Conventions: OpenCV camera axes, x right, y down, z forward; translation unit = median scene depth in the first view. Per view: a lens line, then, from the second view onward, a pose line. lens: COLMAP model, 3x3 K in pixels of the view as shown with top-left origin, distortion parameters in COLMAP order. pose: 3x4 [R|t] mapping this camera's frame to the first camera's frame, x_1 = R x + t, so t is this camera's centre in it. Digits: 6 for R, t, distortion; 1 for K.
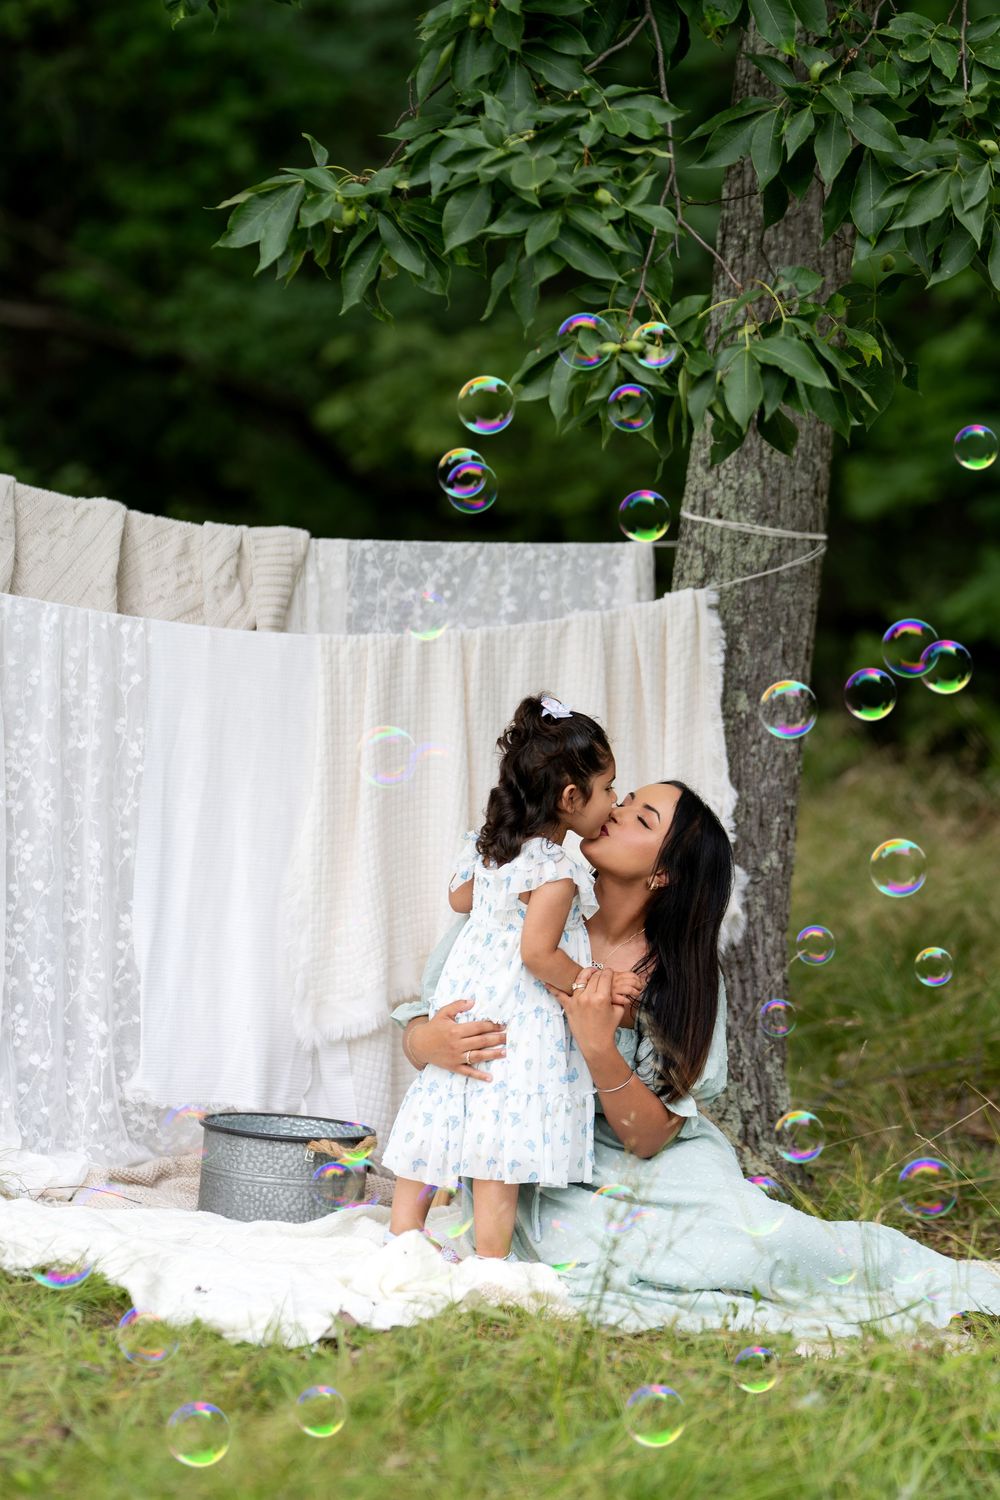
lens RADIAL K [[6041.7, 0, 517.5], [0, 6041.7, 750.8], [0, 0, 1]] dist [0.076191, 0.000000]
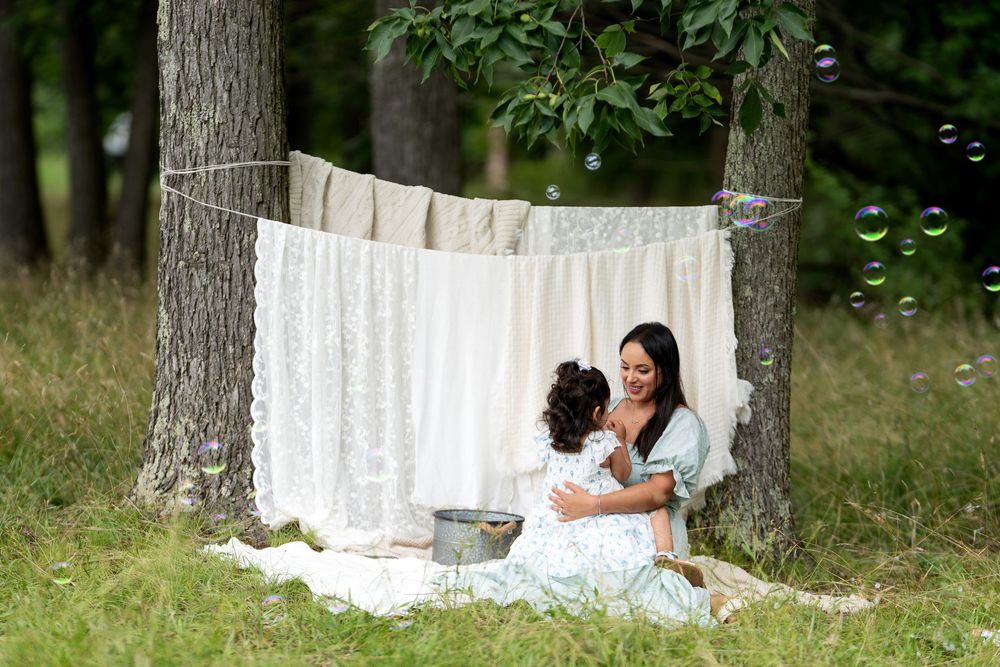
lens RADIAL K [[4027.8, 0, 490.9], [0, 4027.8, 360.3], [0, 0, 1]] dist [0.076191, 0.000000]
pose [[0.953210, -0.001295, -0.302307, 0.333009], [-0.002062, 0.999940, -0.010785, 0.026202], [0.302302, 0.010903, 0.953150, -0.188535]]
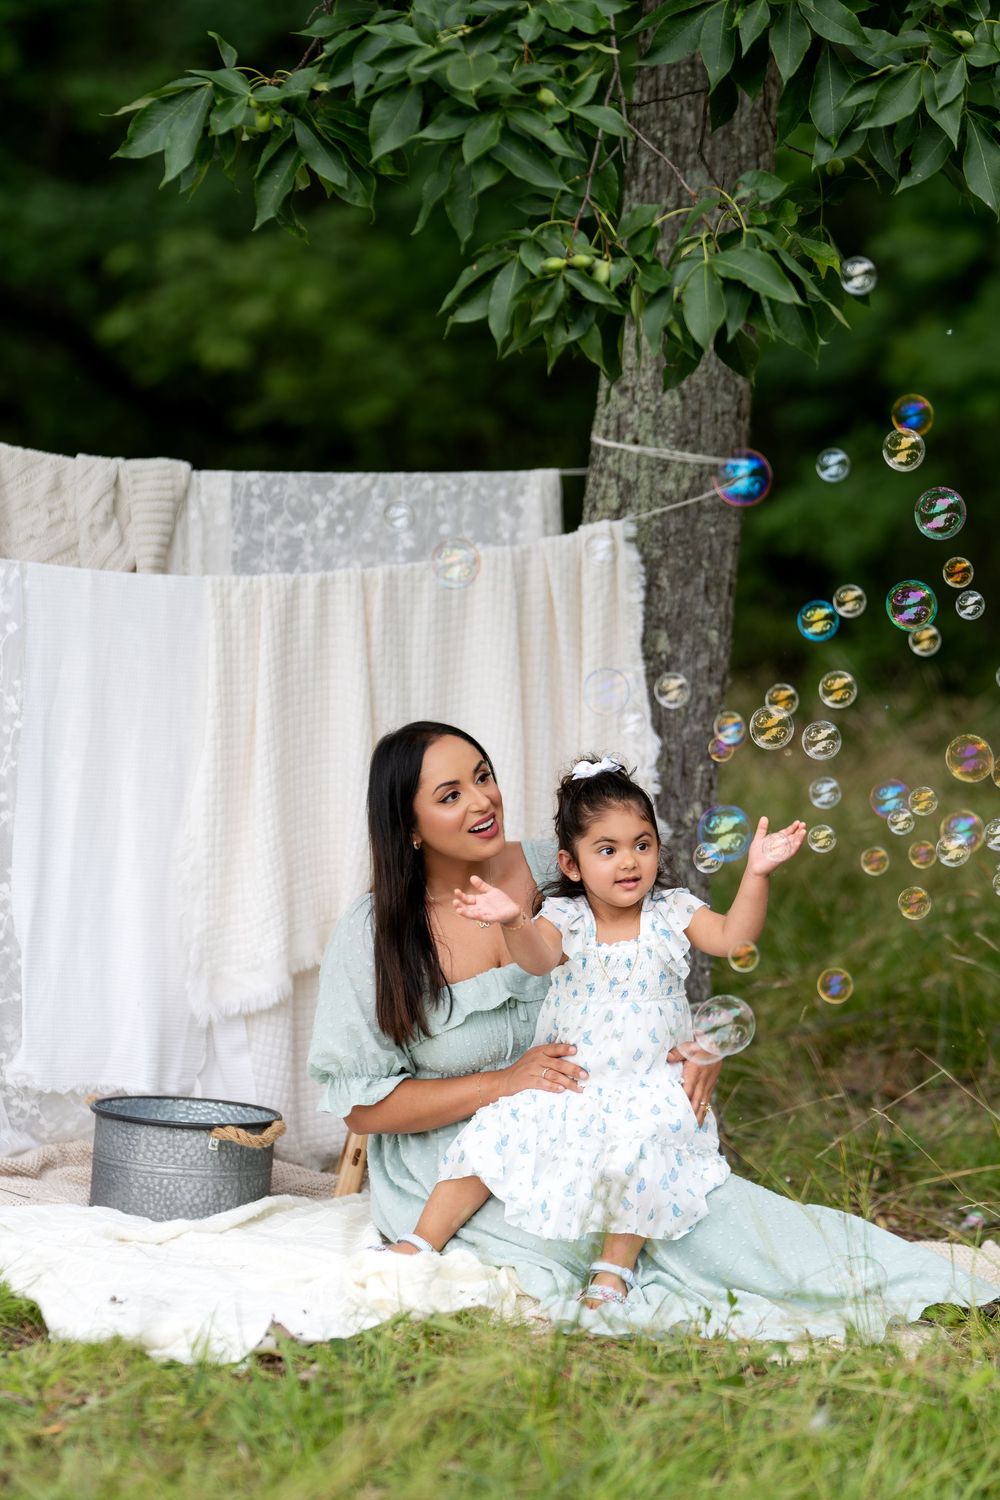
lens RADIAL K [[6041.7, 0, 458.3], [0, 6041.7, 739.0], [0, 0, 1]] dist [0.076191, 0.000000]
pose [[0.999062, -0.015043, 0.040600, -0.032034], [0.014449, 0.999784, 0.014907, -0.007476], [-0.040816, -0.014306, 0.999064, 0.075432]]
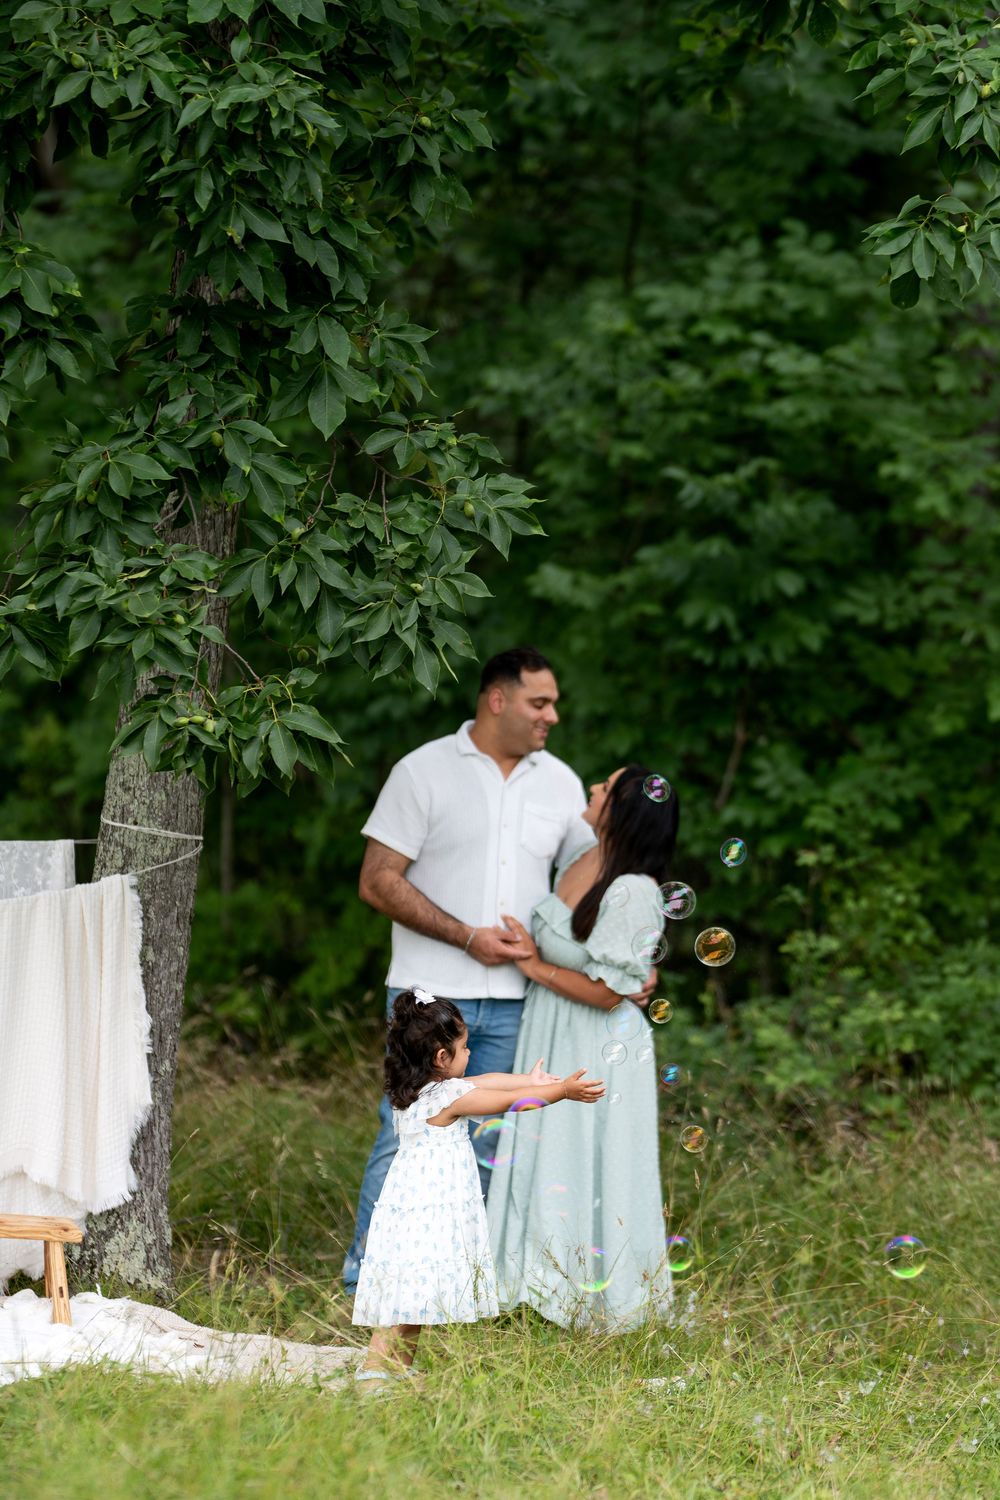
lens RADIAL K [[6041.7, 0, 501.9], [0, 6041.7, 745.9], [0, 0, 1]] dist [0.076191, 0.000000]
pose [[0.966916, 0.007952, 0.254970, -0.245708], [0.001643, 0.999299, -0.037397, -0.003750], [-0.255089, 0.036579, 0.966226, -0.395013]]
